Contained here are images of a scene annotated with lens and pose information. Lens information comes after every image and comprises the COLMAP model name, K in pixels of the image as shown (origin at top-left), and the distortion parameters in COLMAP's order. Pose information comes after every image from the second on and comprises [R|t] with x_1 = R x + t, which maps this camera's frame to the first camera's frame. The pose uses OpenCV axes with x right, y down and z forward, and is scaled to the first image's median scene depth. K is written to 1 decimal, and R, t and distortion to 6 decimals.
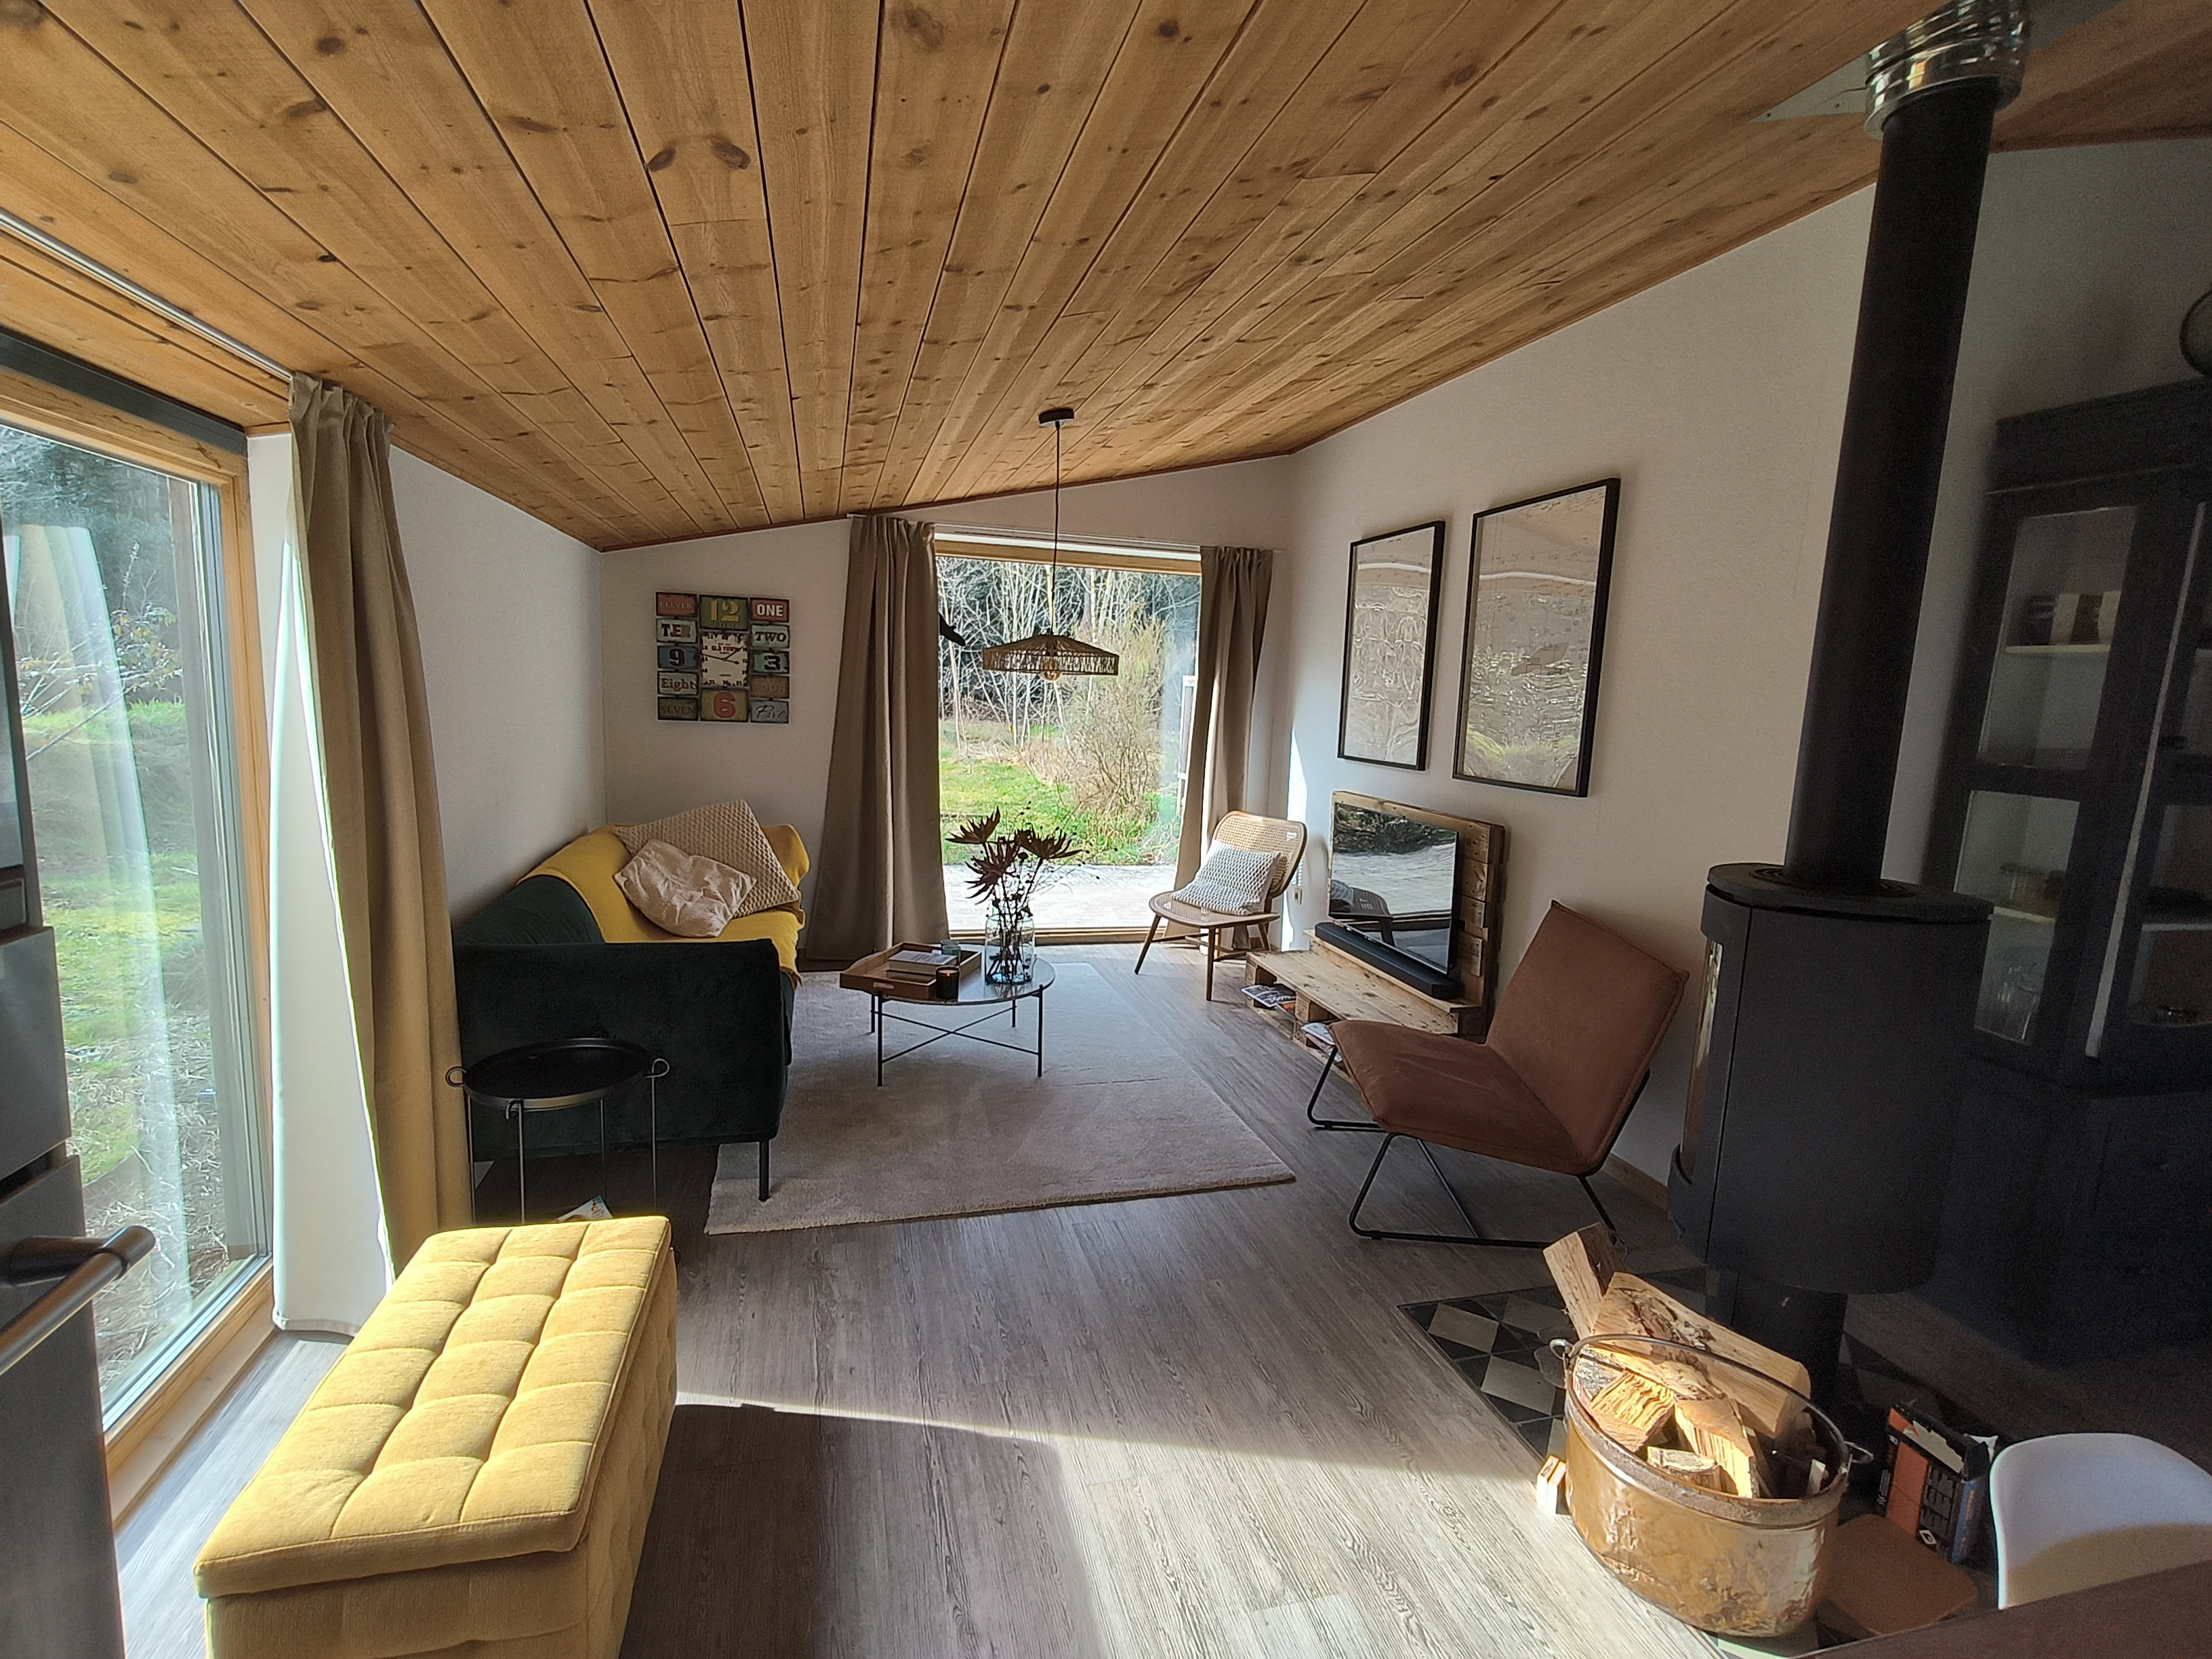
lens RADIAL K [[1014.4, 0, 1098.4], [0, 1014.4, 832.6], [0, 0, 1]] dist [-0.000196, -0.000537]
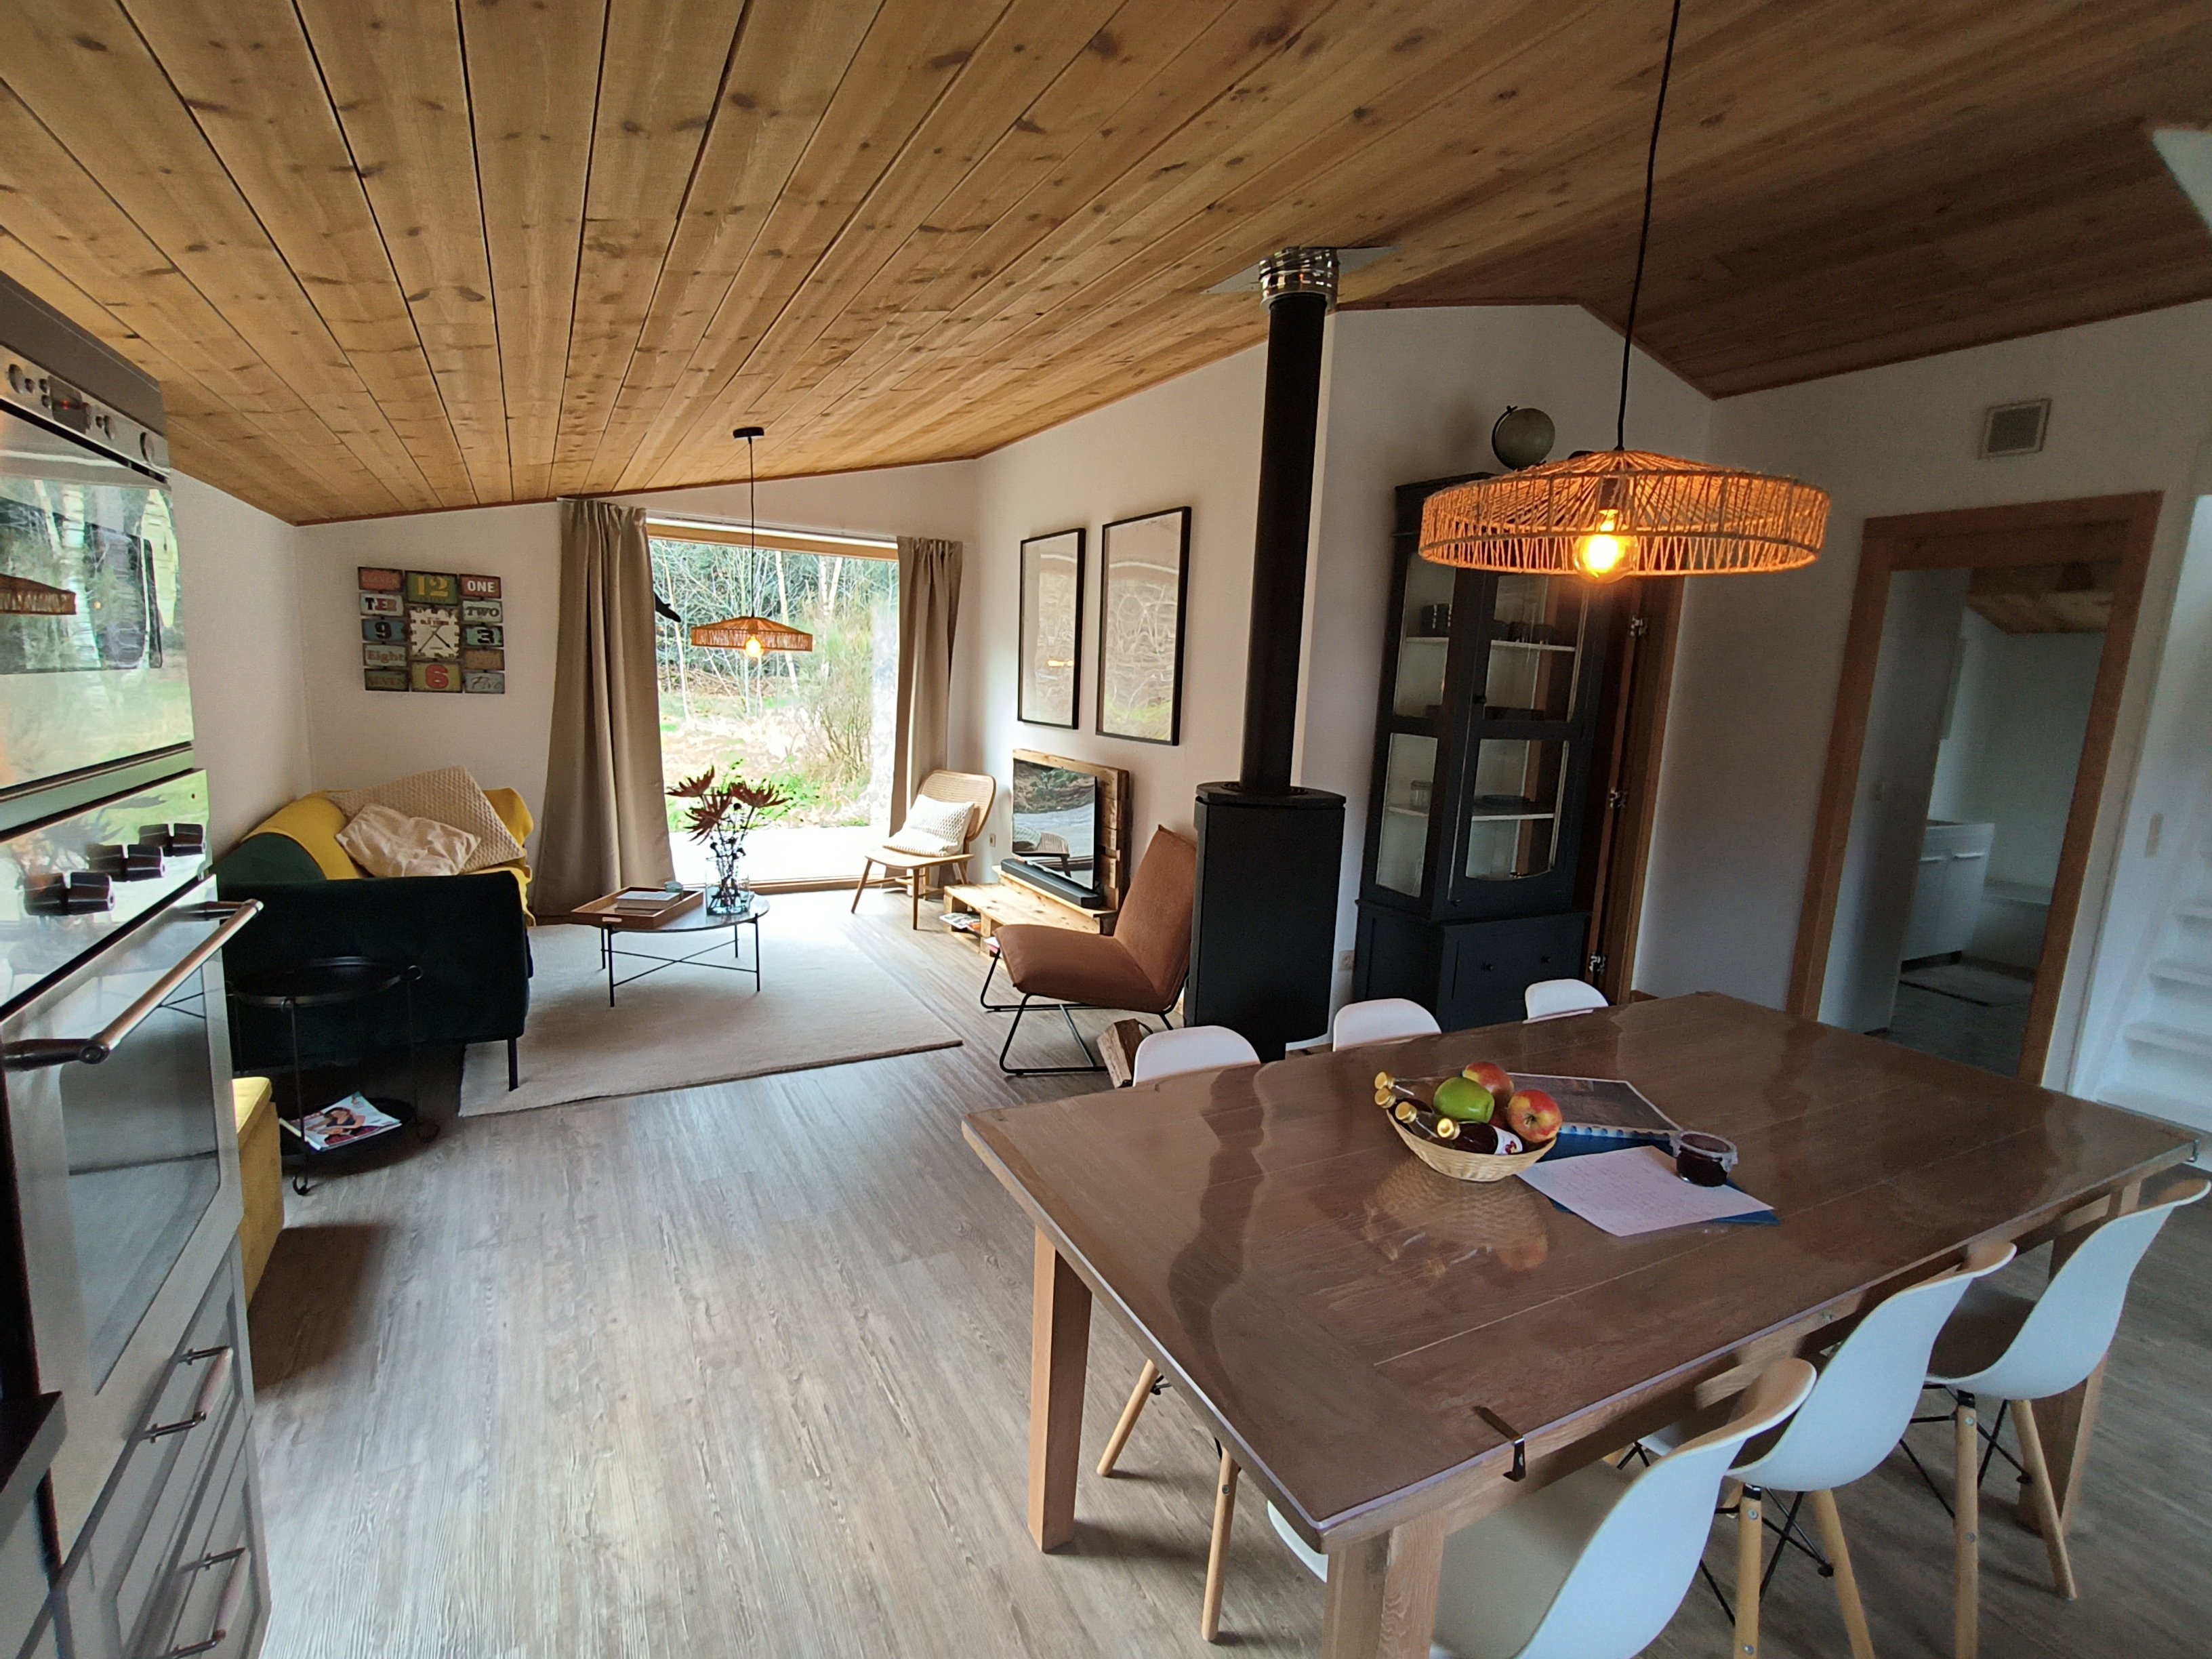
lens RADIAL K [[1014.4, 0, 1098.4], [0, 1014.4, 832.6], [0, 0, 1]] dist [-0.000196, -0.000537]
pose [[0.970556, -0.035606, 0.238231, 0.051626], [0.029582, 0.999147, 0.028817, 0.033193], [-0.239053, -0.020921, 0.970781, -0.240694]]
